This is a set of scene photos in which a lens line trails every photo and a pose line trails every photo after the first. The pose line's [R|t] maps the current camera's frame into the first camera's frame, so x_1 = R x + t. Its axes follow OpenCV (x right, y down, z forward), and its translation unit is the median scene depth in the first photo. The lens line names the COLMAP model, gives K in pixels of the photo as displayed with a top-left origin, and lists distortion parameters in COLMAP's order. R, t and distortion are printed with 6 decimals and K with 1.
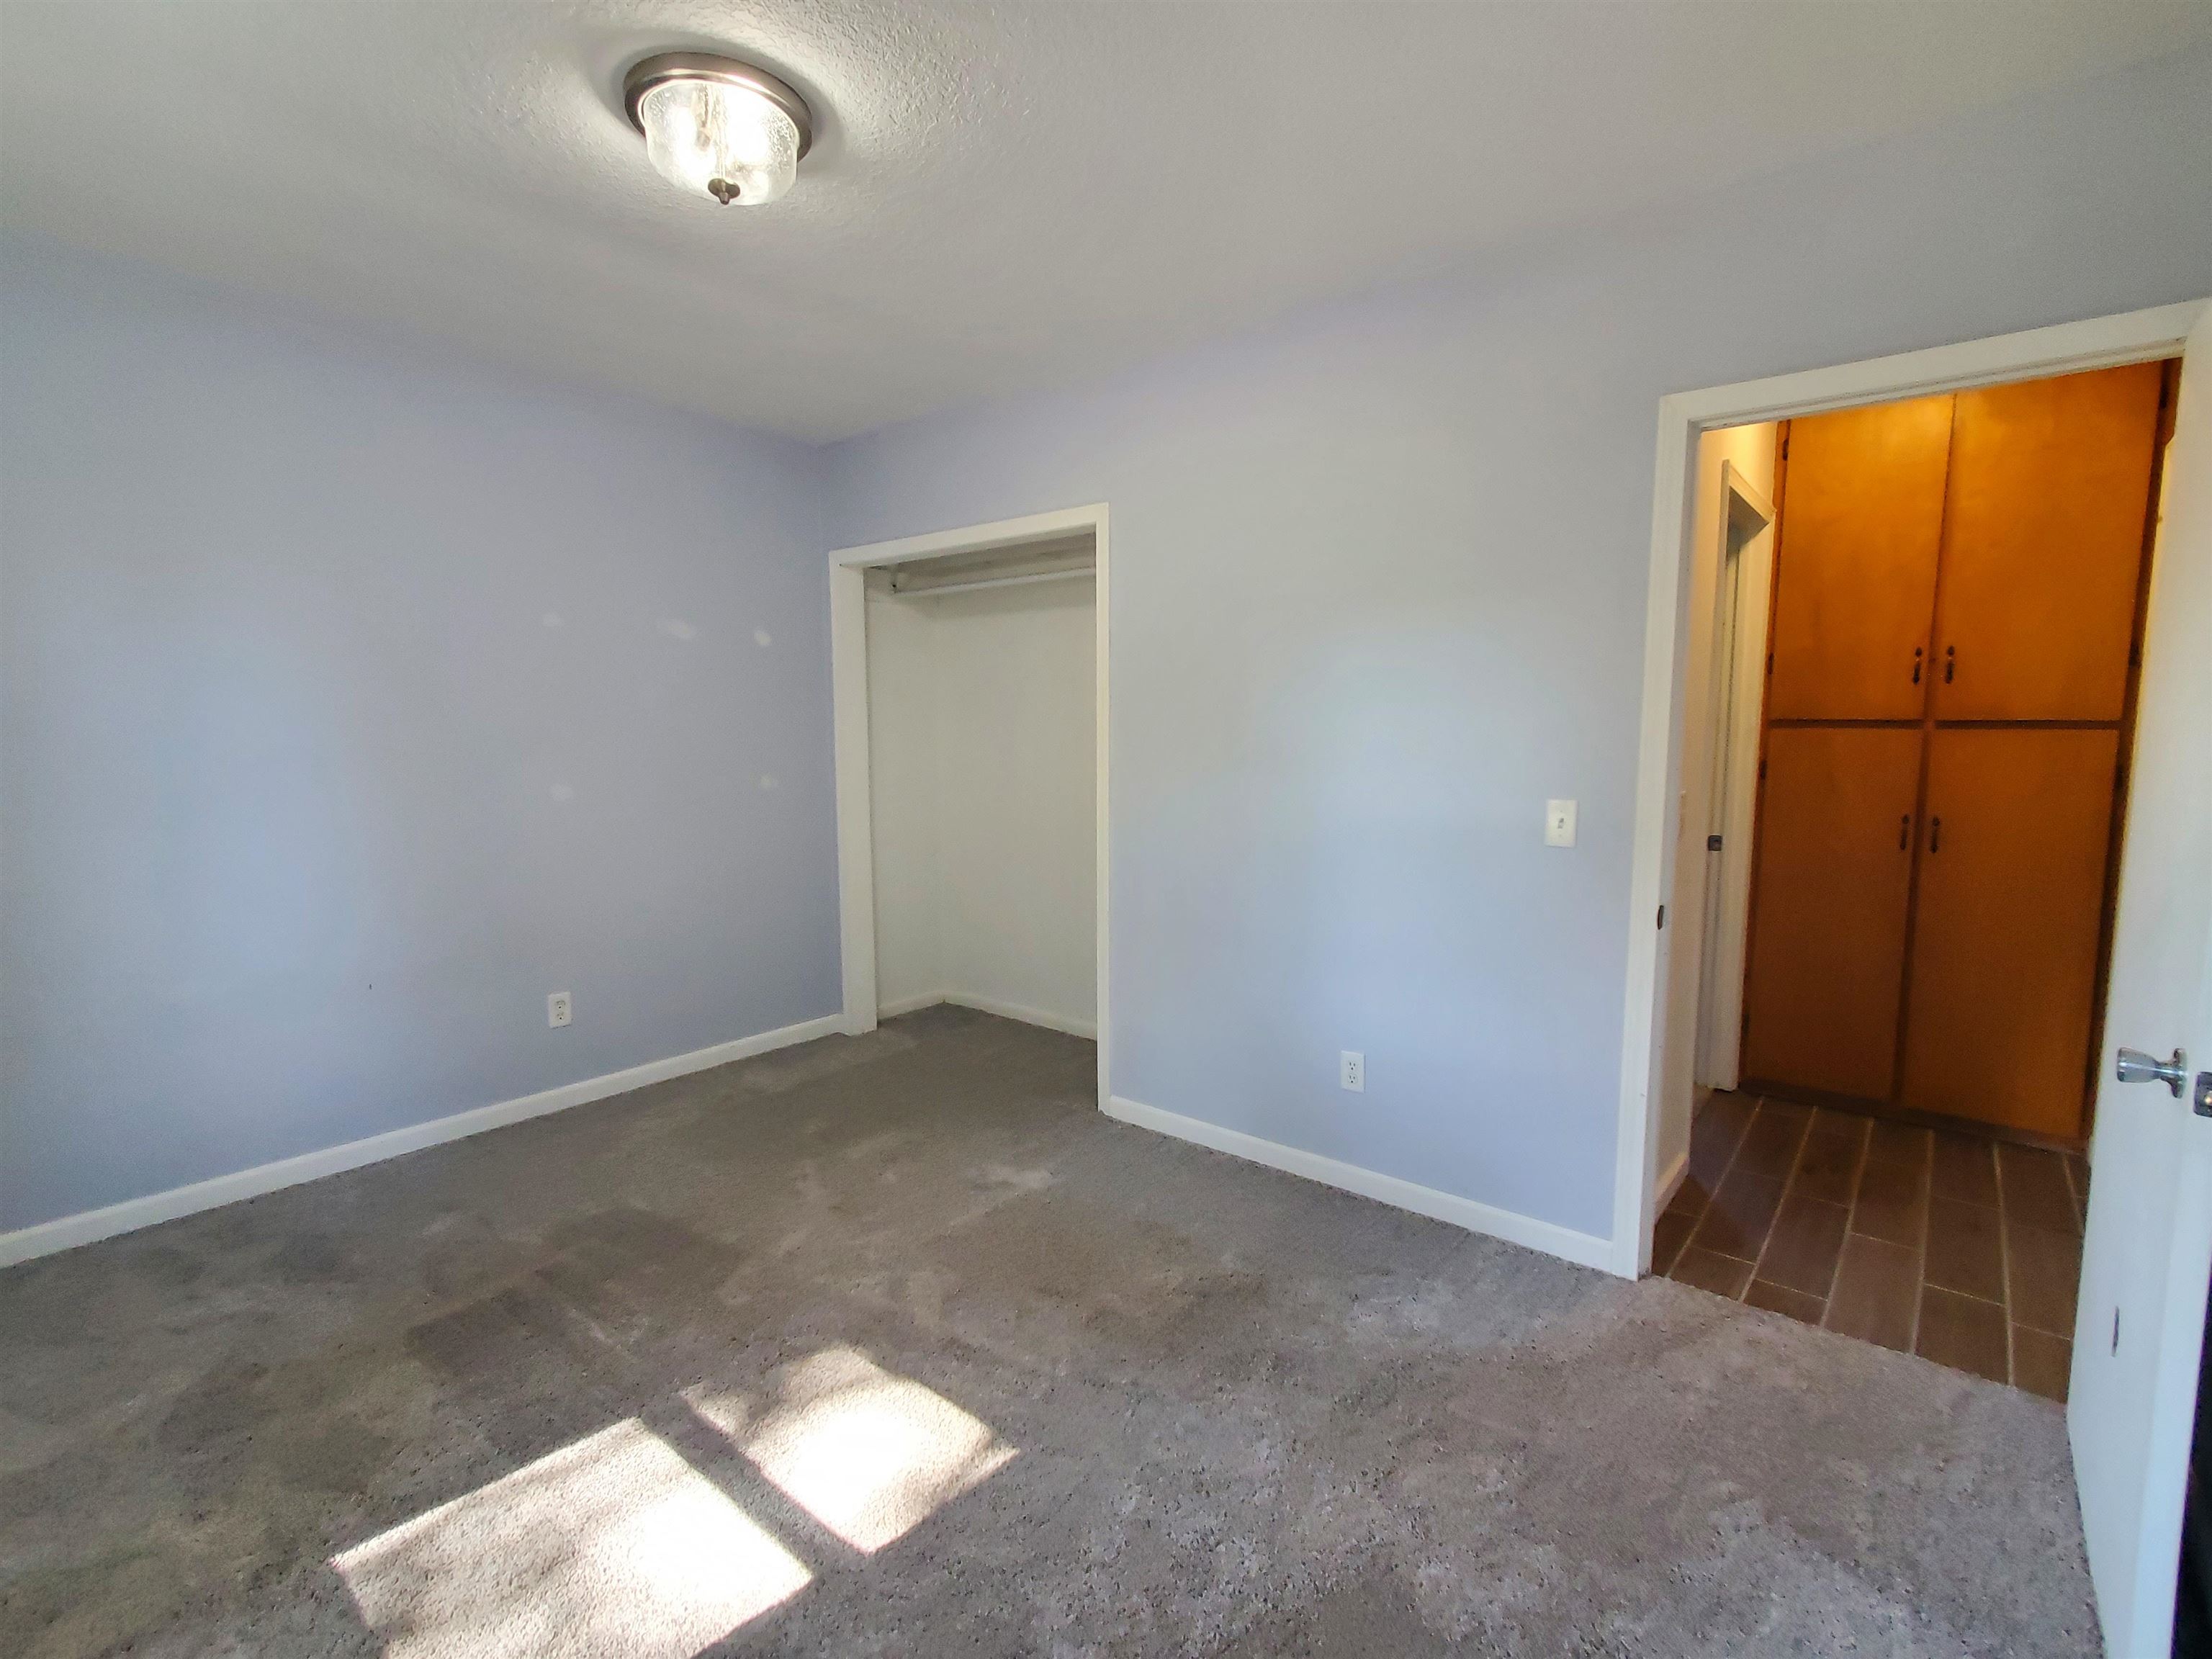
lens RADIAL K [[1020.1, 0, 1106.0], [0, 1020.1, 829.5], [0, 0, 1]] dist [-0.000303, 0.000041]
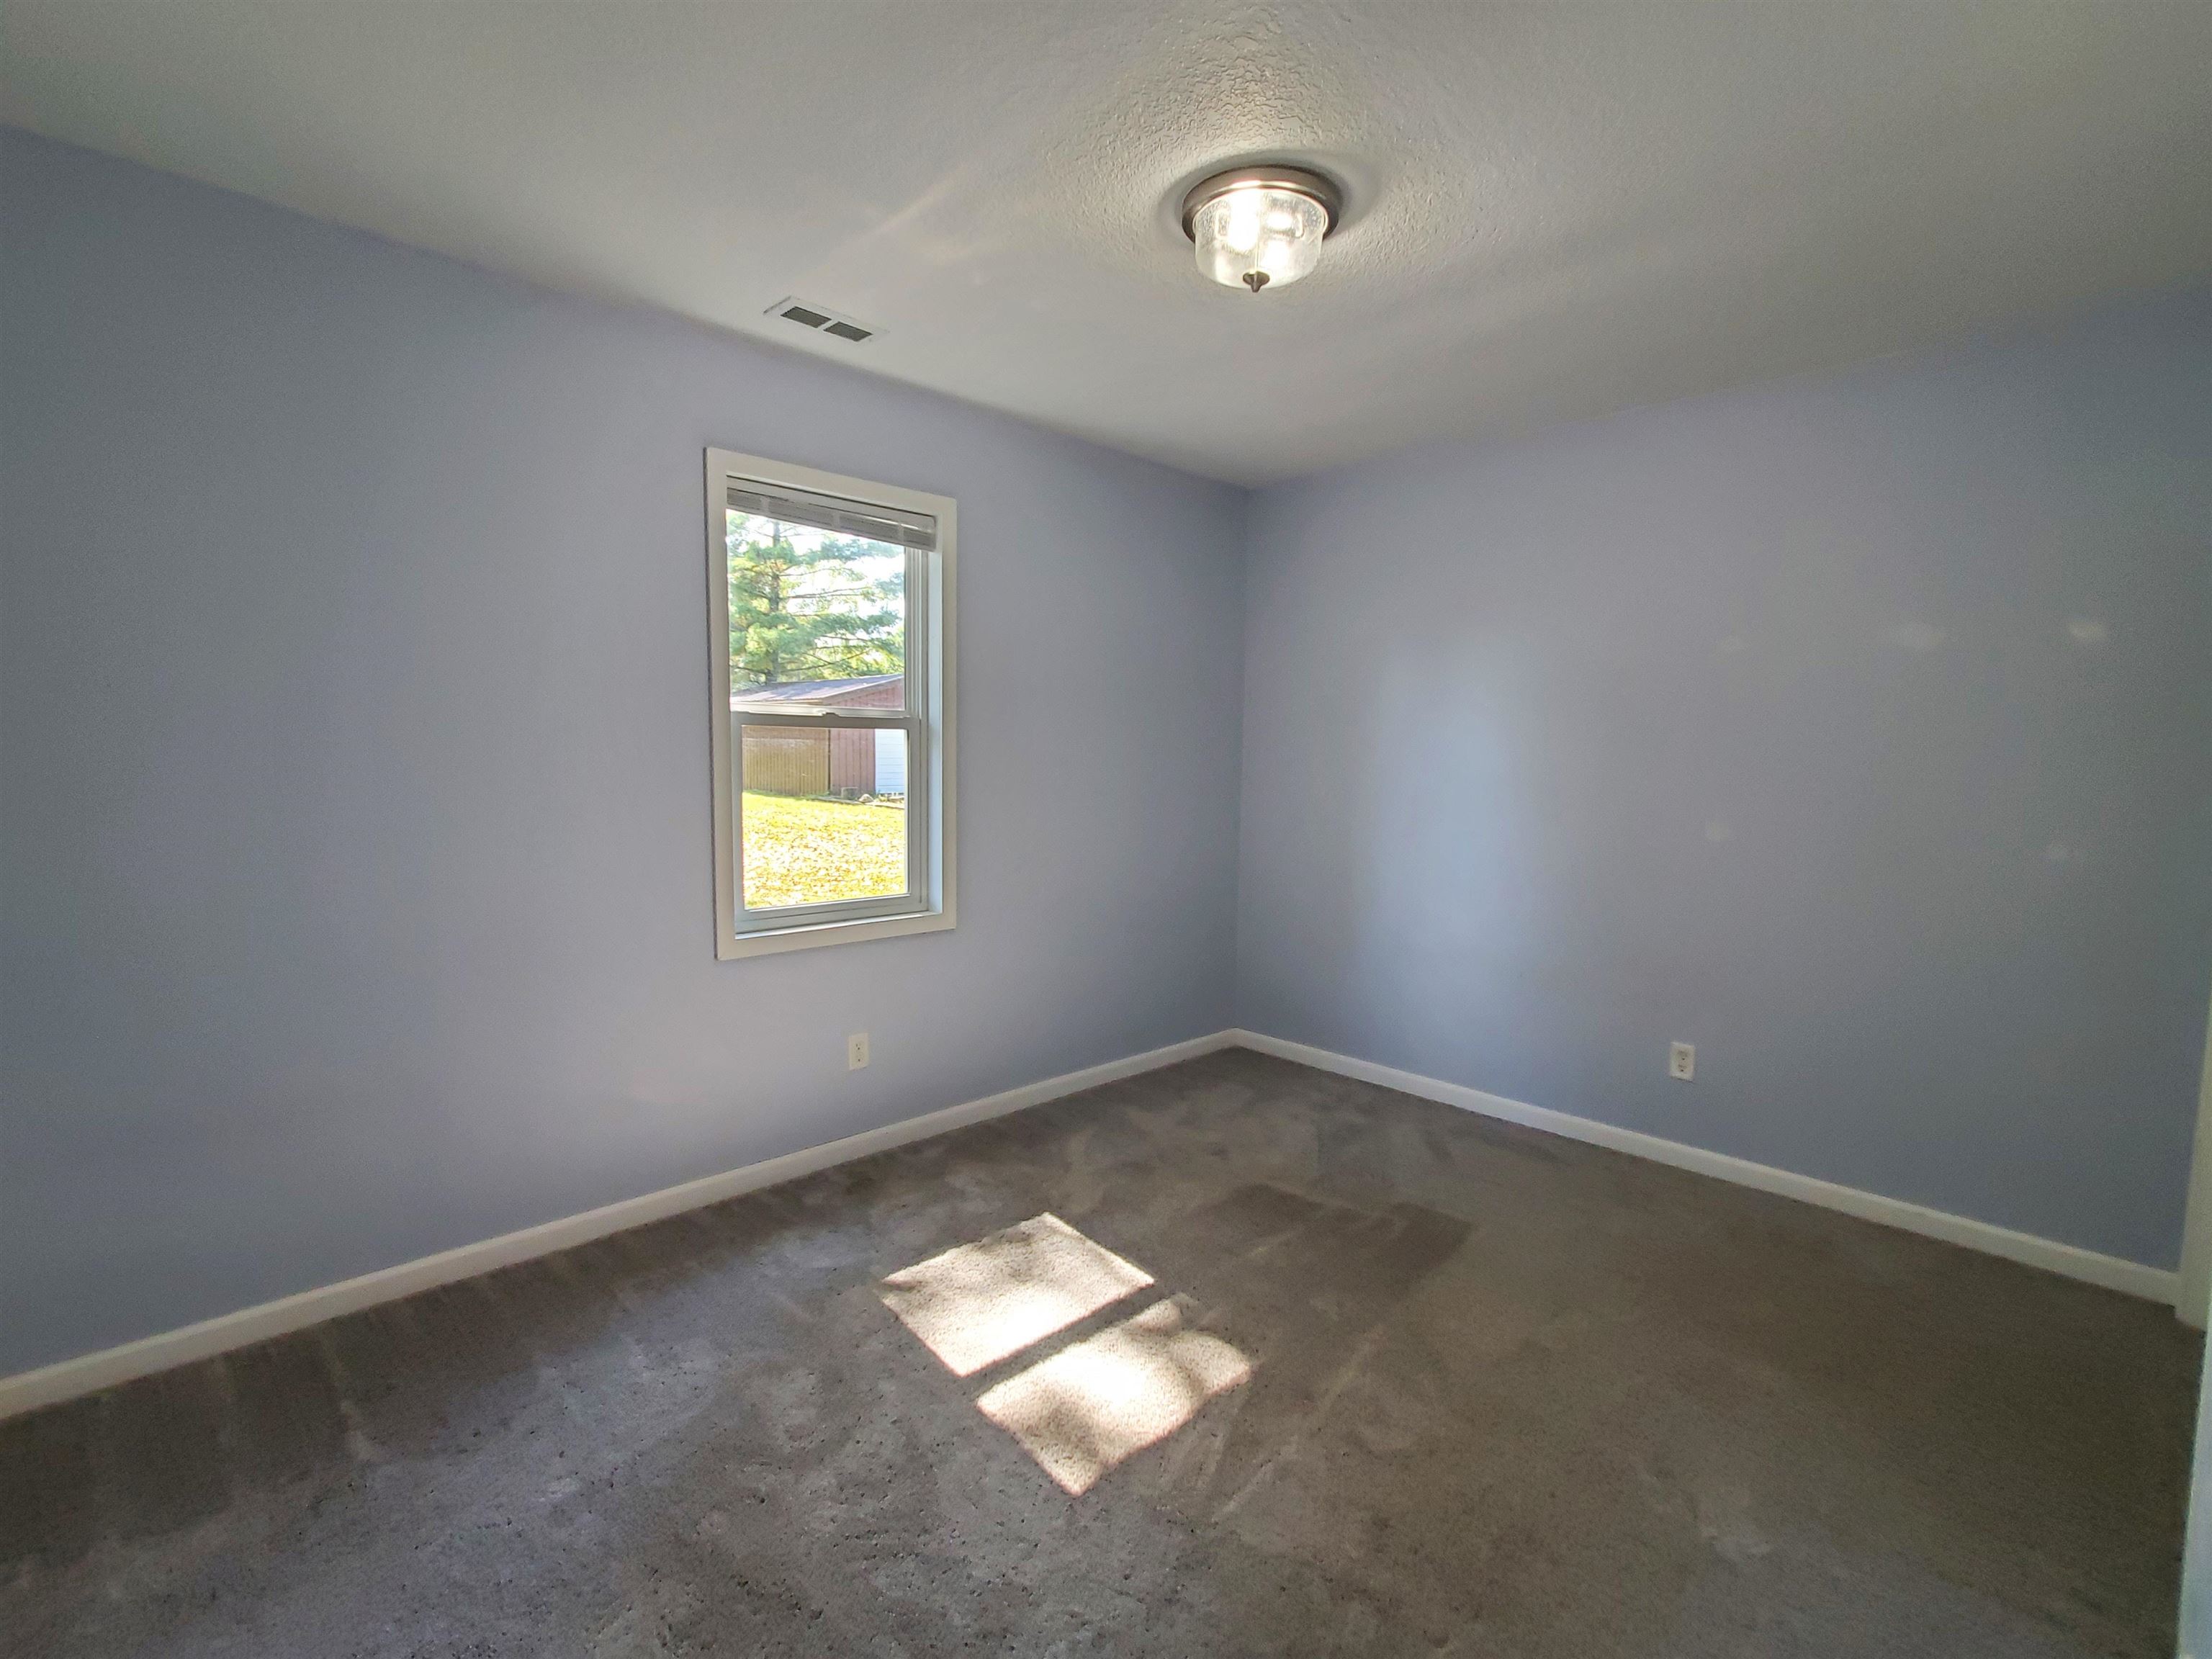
lens RADIAL K [[1020.1, 0, 1106.0], [0, 1020.1, 829.5], [0, 0, 1]] dist [-0.000303, 0.000041]
pose [[-0.106198, 0.080724, -0.991063, 0.658606], [-0.120211, 0.988347, 0.093384, -0.088082], [0.987052, 0.129053, -0.095256, 0.825217]]
